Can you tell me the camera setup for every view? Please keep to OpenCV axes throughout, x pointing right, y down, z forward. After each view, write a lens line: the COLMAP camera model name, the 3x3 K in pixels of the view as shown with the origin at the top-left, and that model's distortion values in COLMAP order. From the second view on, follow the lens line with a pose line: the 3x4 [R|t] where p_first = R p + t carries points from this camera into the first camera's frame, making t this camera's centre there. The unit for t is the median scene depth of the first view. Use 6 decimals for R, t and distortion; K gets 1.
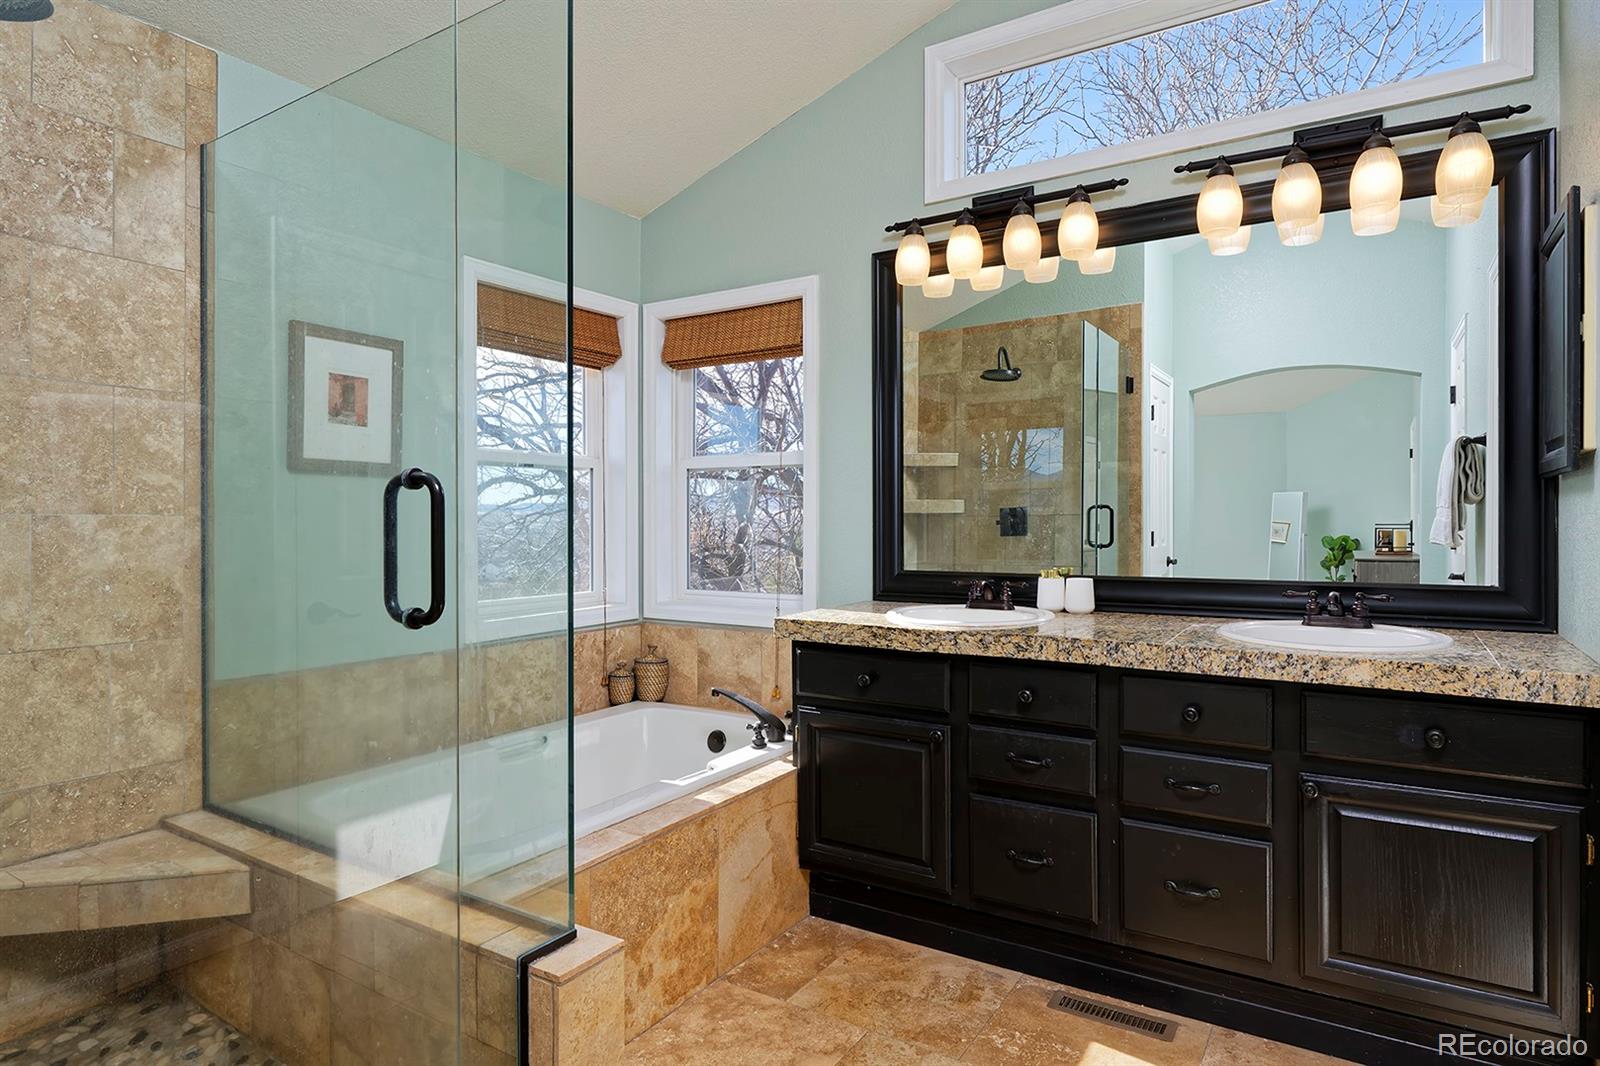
lens RADIAL K [[901.8, 0, 800.0], [0, 901.8, 533.0], [0, 0, 1]] dist [-0.000007, 0.000248]
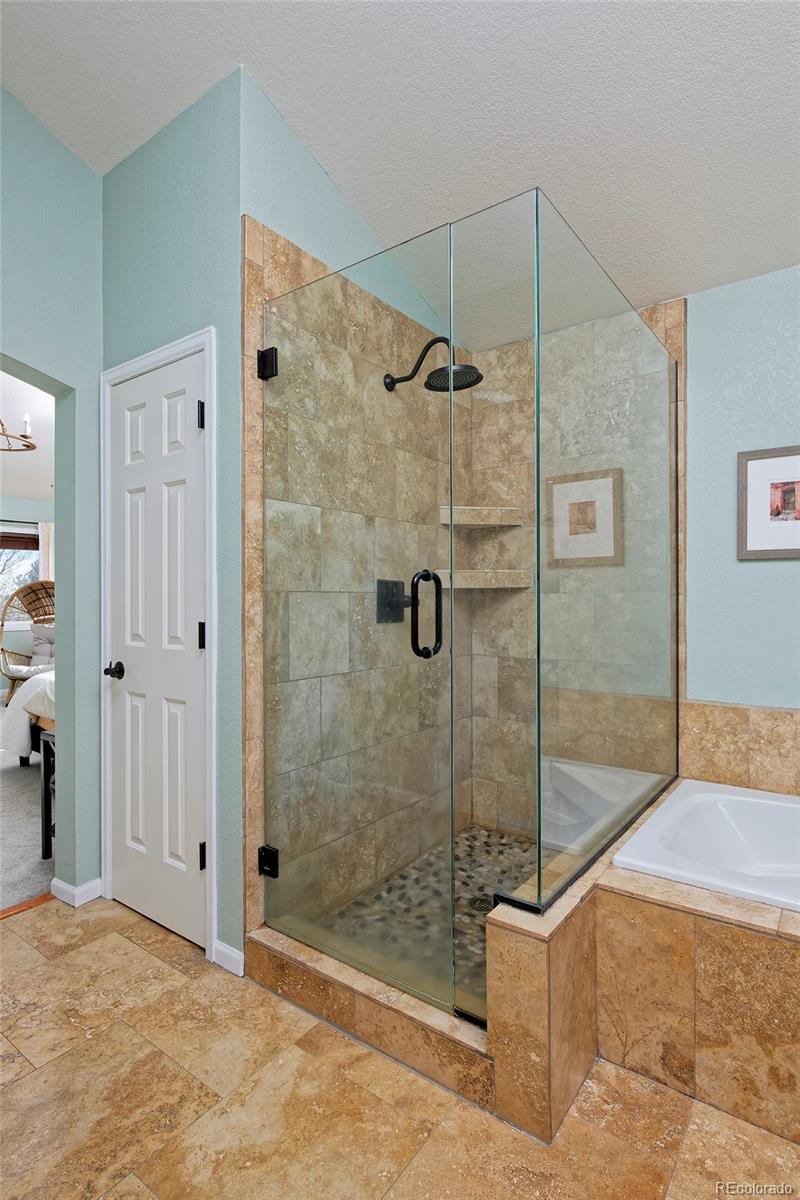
lens RADIAL K [[610.8, 0, 397.3], [0, 610.8, 596.2], [0, 0, 1]] dist [0.001307, -0.000014]
pose [[-0.070168, 0.003055, -0.997531, 0.393987], [-0.010063, 0.999942, 0.003770, -0.011199], [0.997484, 0.010302, -0.070133, 0.506836]]
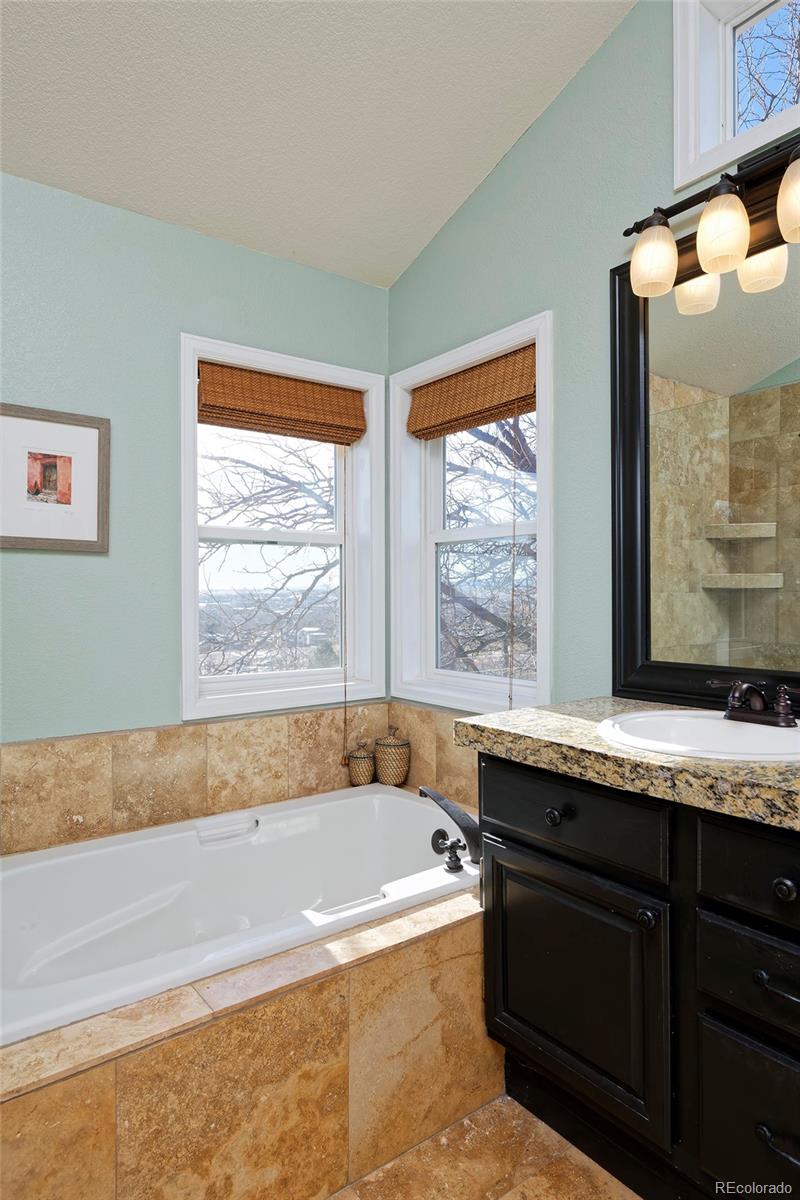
lens RADIAL K [[718.0, 0, 394.2], [0, 718.0, 596.5], [0, 0, 1]] dist [-0.007168, 0.001295]
pose [[0.936065, 0.000967, -0.351827, 0.144817], [-0.004970, 0.999933, -0.010474, -0.008215], [0.351793, 0.011553, 0.936007, 0.379820]]
